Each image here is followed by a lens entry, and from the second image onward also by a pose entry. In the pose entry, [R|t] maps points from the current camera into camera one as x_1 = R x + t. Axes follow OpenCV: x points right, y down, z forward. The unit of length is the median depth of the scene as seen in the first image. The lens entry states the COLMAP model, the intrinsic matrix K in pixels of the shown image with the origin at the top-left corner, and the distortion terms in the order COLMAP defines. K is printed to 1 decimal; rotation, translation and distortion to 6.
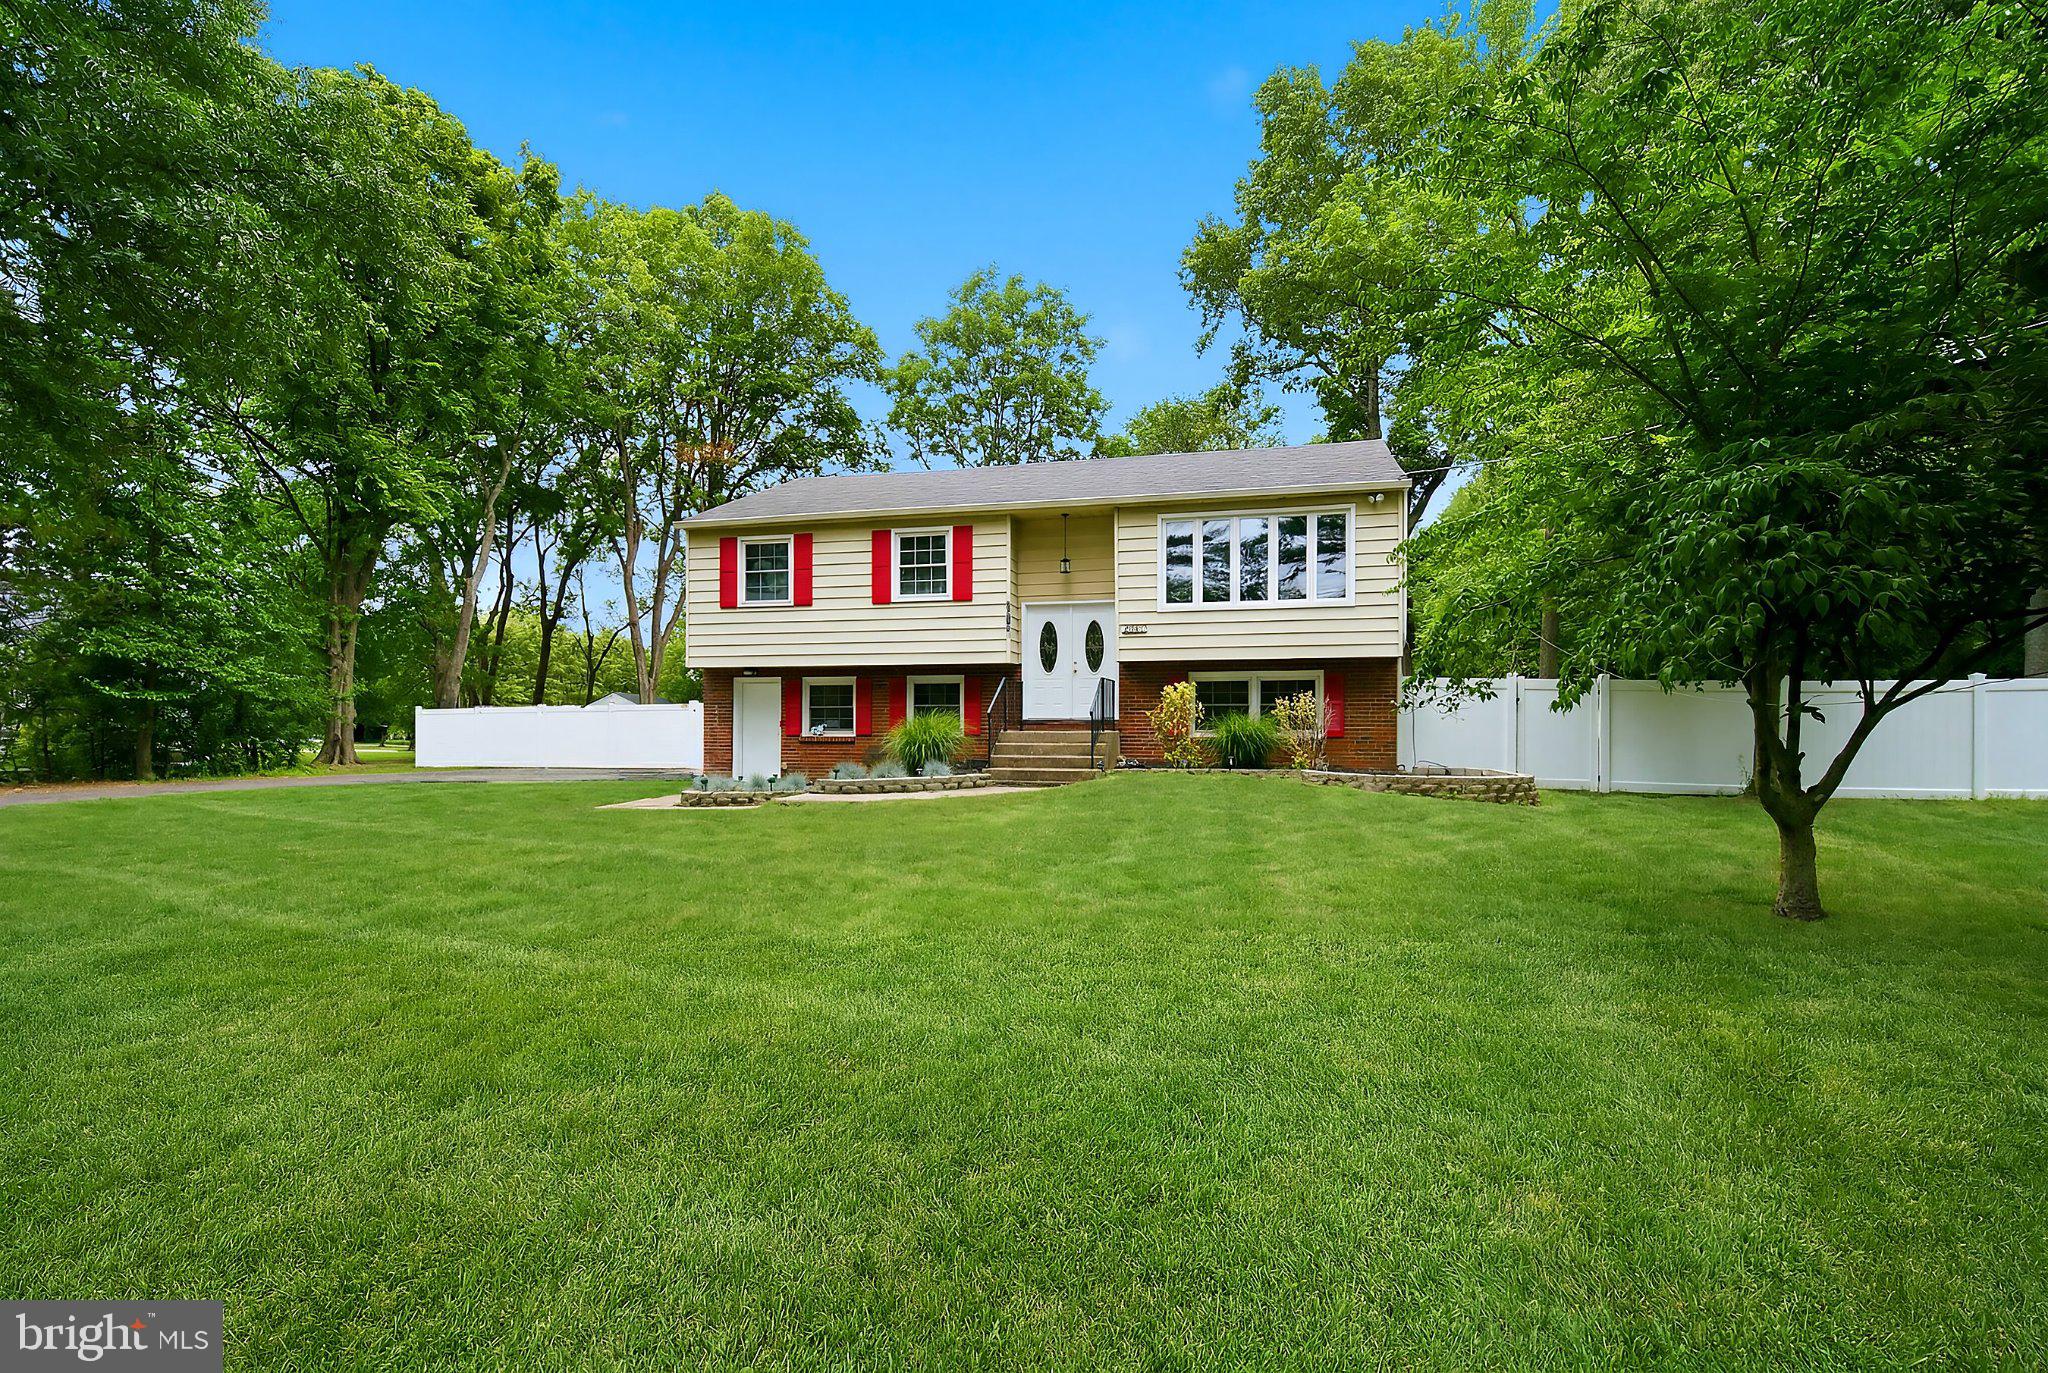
lens RADIAL K [[944.4, 0, 1028.9], [0, 944.4, 709.2], [0, 0, 1]] dist [0.000217, 0.000019]
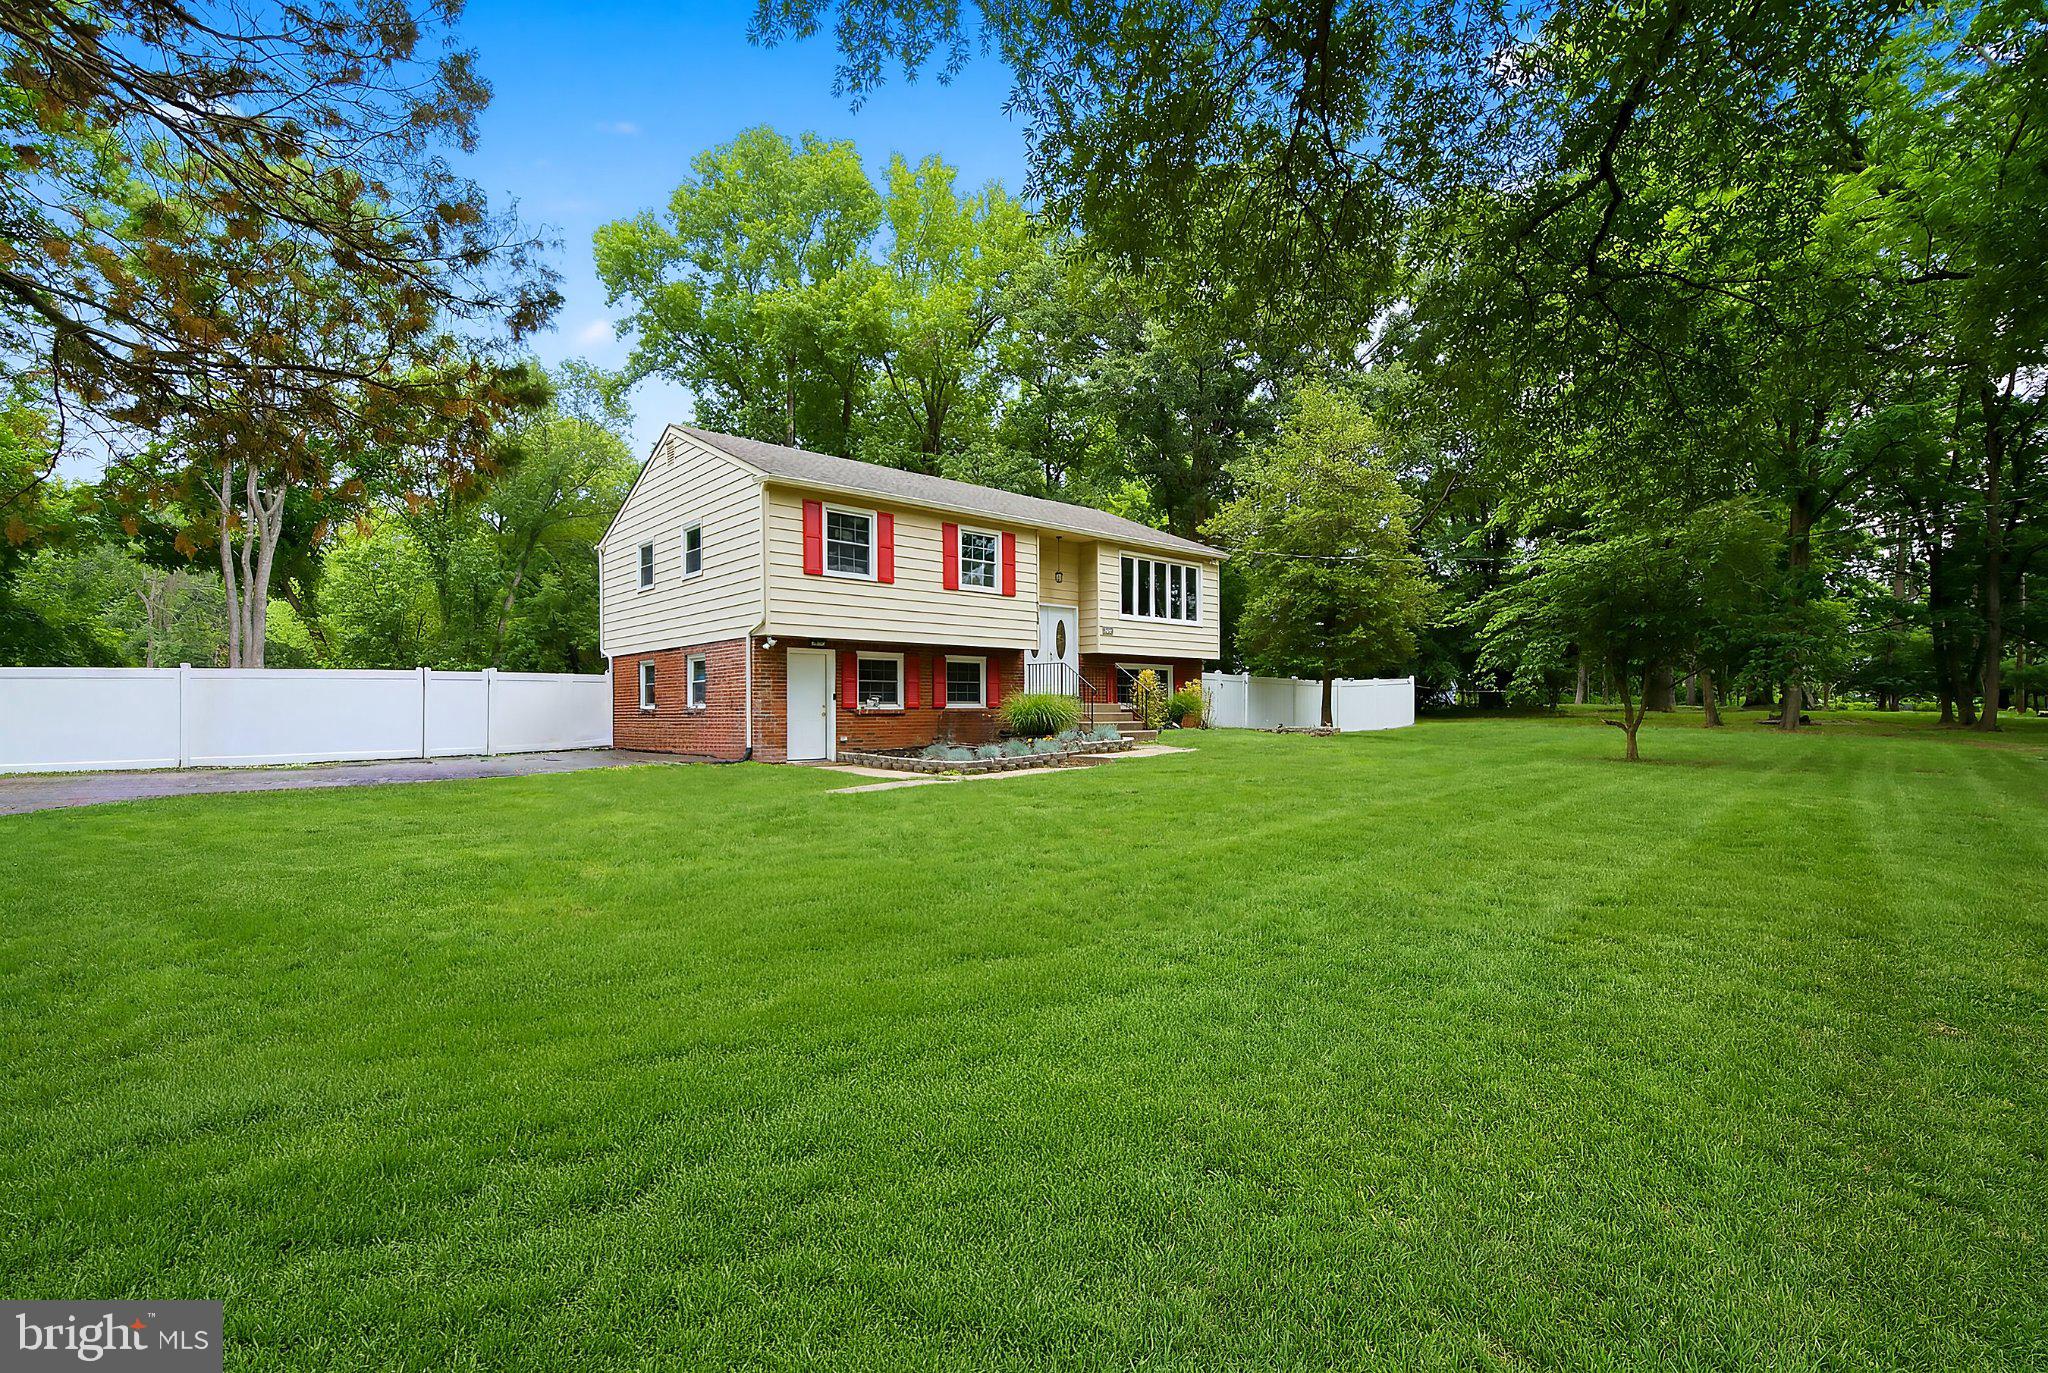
lens RADIAL K [[944.4, 0, 1028.9], [0, 944.4, 709.2], [0, 0, 1]] dist [0.000217, 0.000019]
pose [[0.551755, -0.005215, 0.833990, -1.001747], [-0.010518, 0.999857, 0.013210, 0.013156], [-0.833940, -0.016060, 0.551621, 0.294228]]
